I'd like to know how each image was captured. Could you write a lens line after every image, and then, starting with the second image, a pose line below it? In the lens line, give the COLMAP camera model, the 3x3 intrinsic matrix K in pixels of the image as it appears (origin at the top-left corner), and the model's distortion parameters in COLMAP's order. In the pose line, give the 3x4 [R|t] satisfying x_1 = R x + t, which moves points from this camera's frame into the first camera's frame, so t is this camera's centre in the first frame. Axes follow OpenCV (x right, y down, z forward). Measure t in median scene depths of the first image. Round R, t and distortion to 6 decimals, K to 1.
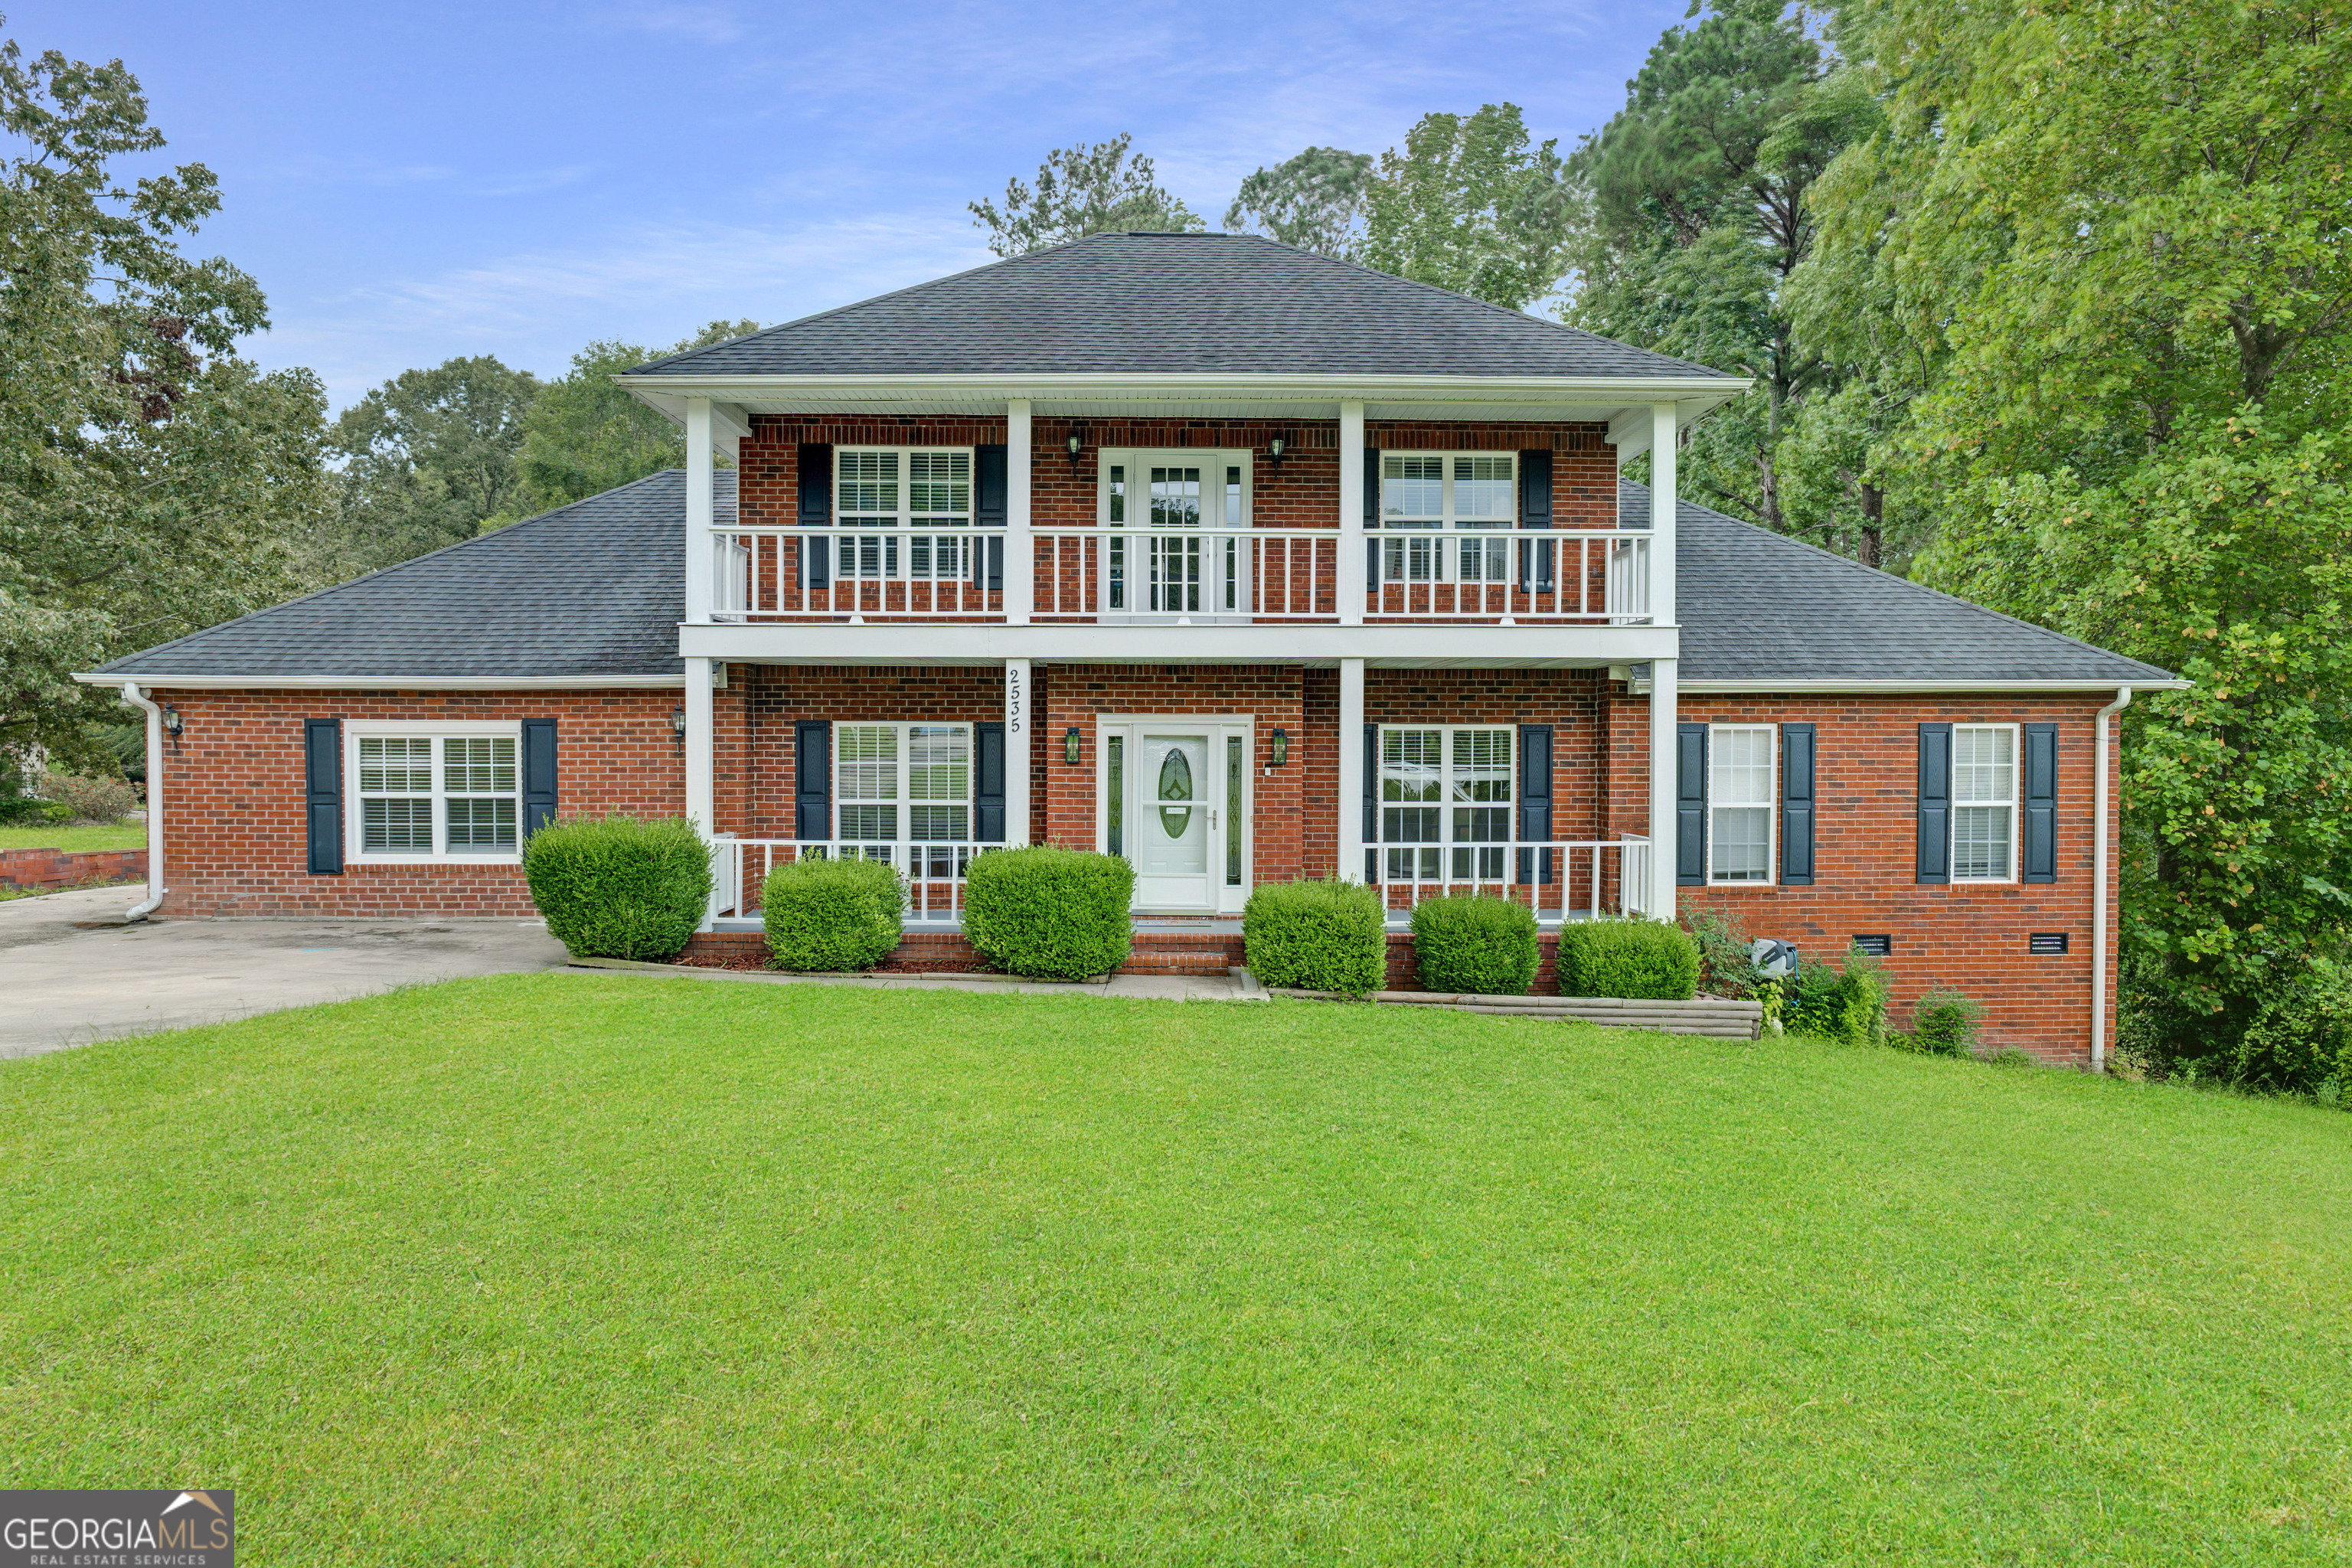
lens RADIAL K [[1376.3, 0, 1157.2], [0, 1376.3, 775.2], [0, 0, 1]] dist [-0.023616, 0.005653]
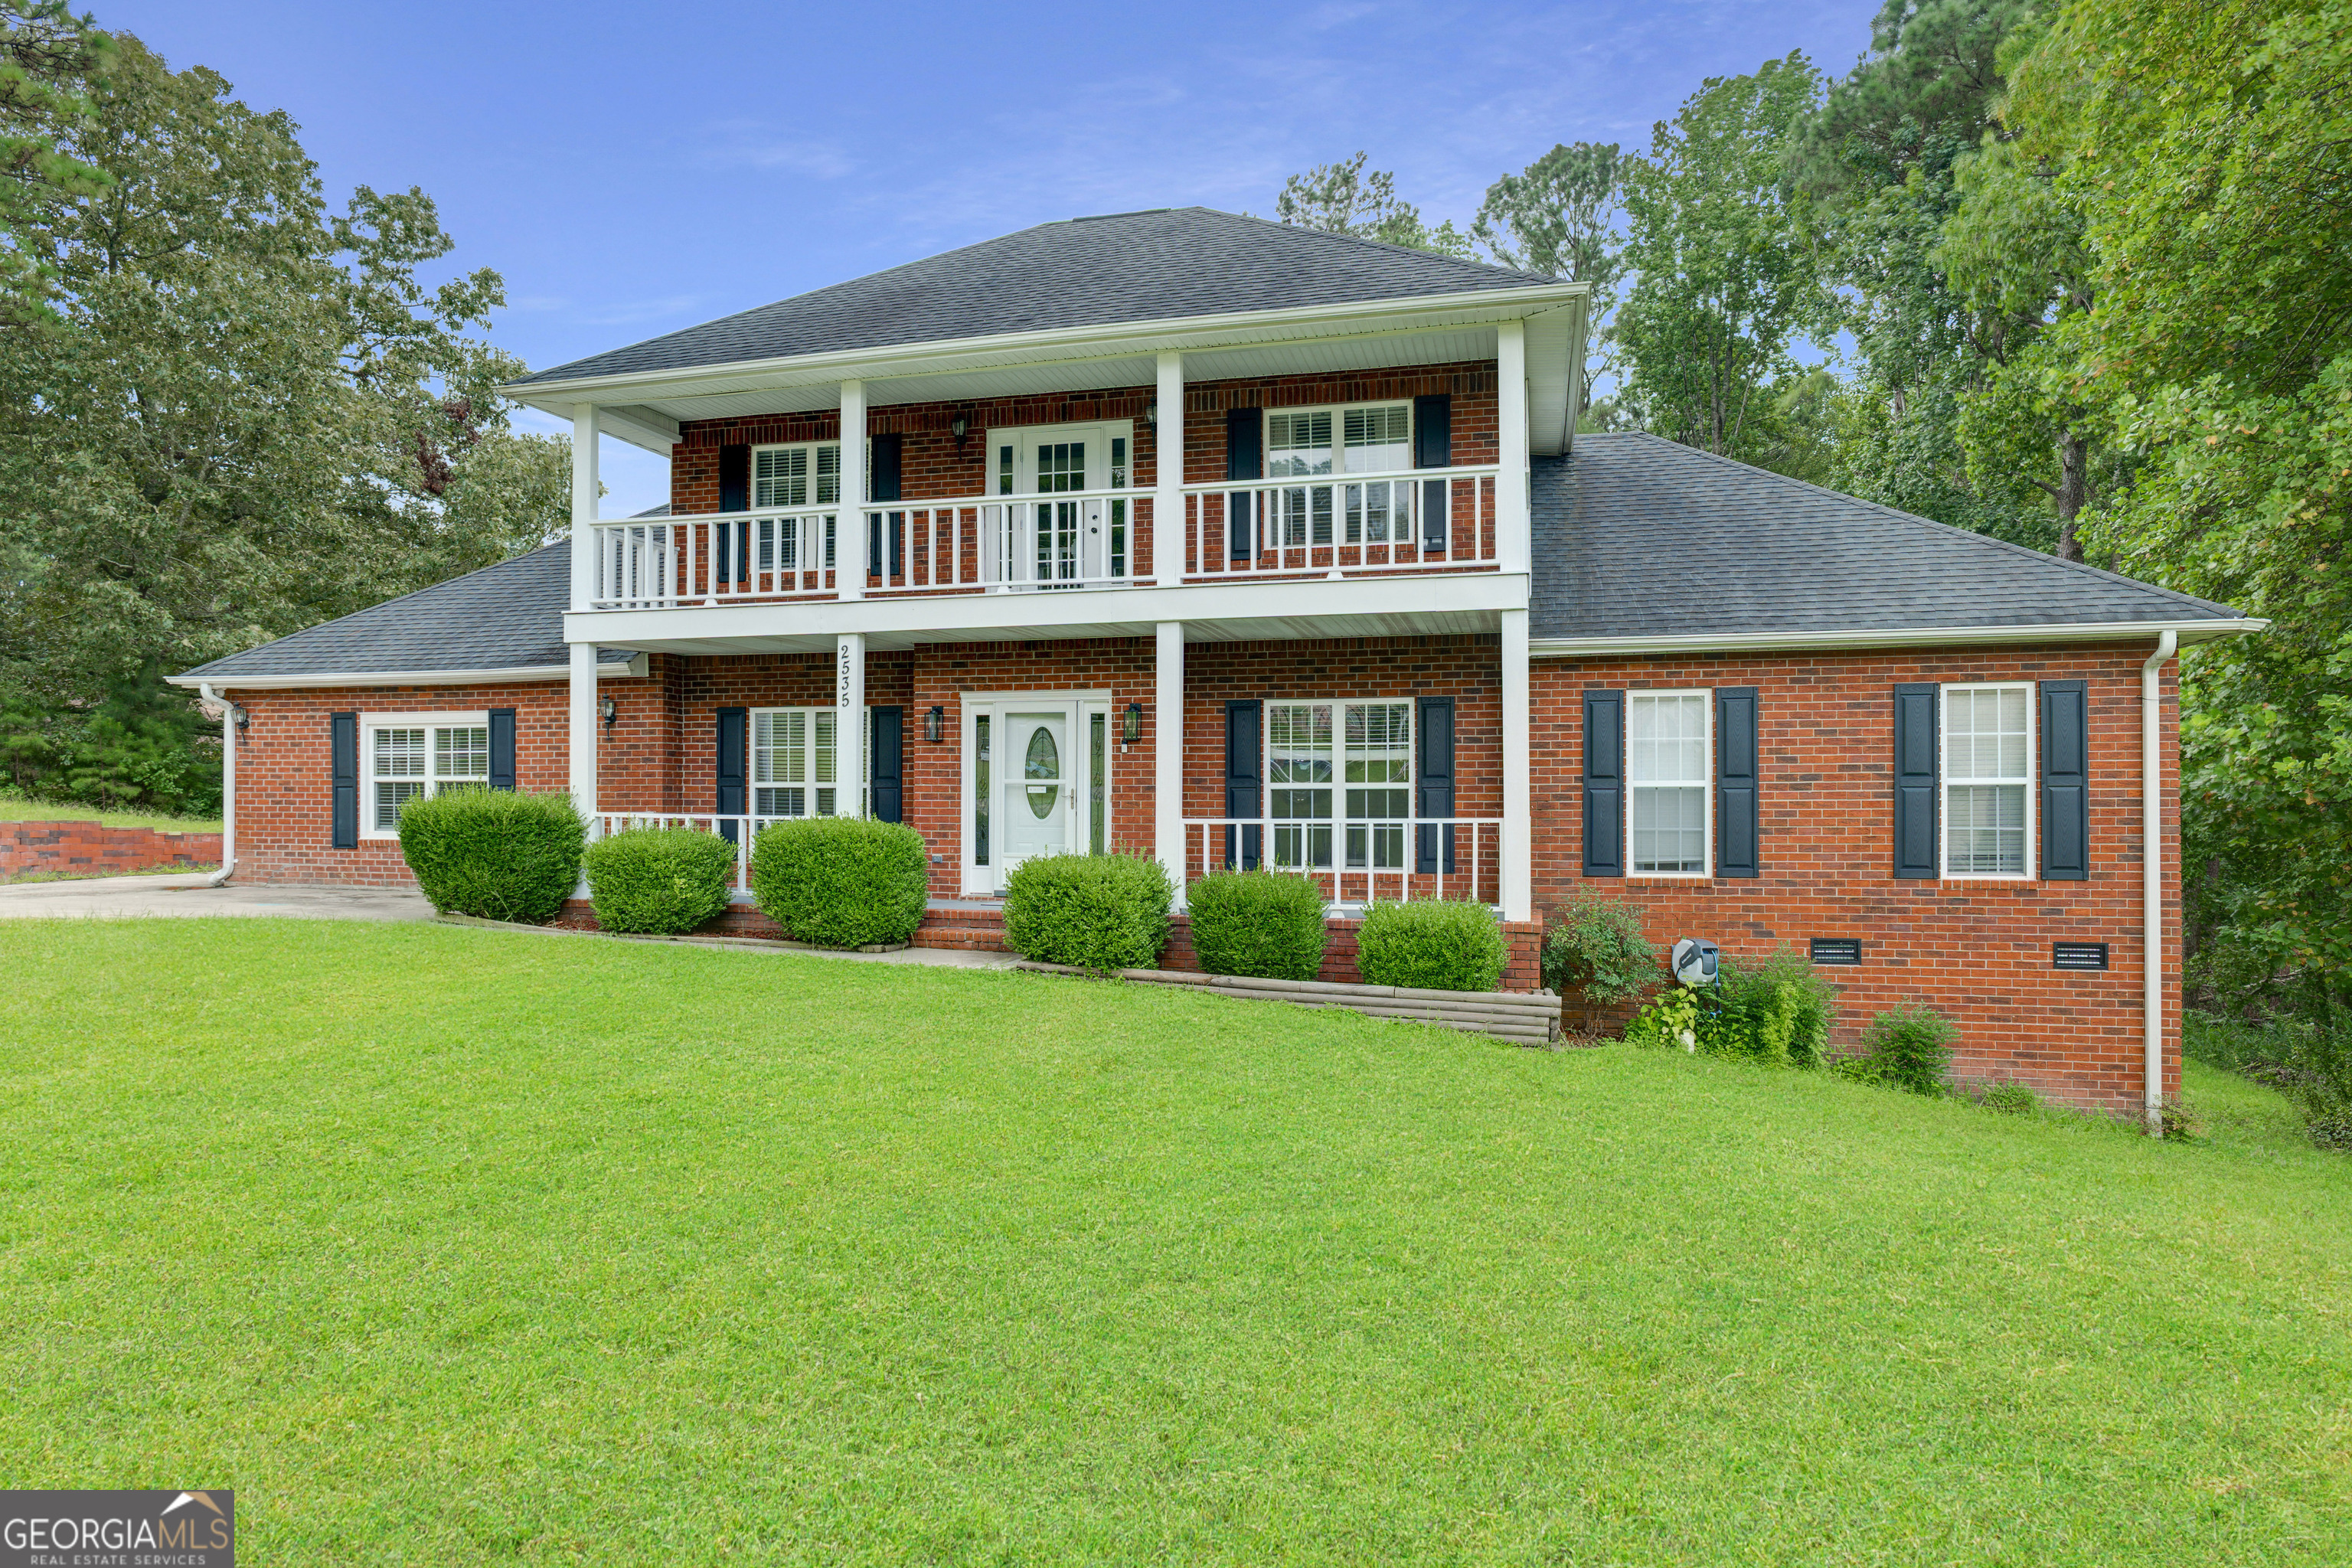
lens RADIAL K [[1376.3, 0, 1169.9], [0, 1376.3, 787.1], [0, 0, 1]] dist [-0.023616, 0.005653]
pose [[0.961474, -0.003400, -0.274876, 0.362759], [-0.003509, 0.999690, -0.024640, 0.046256], [0.274875, 0.024655, 0.961164, 0.085216]]
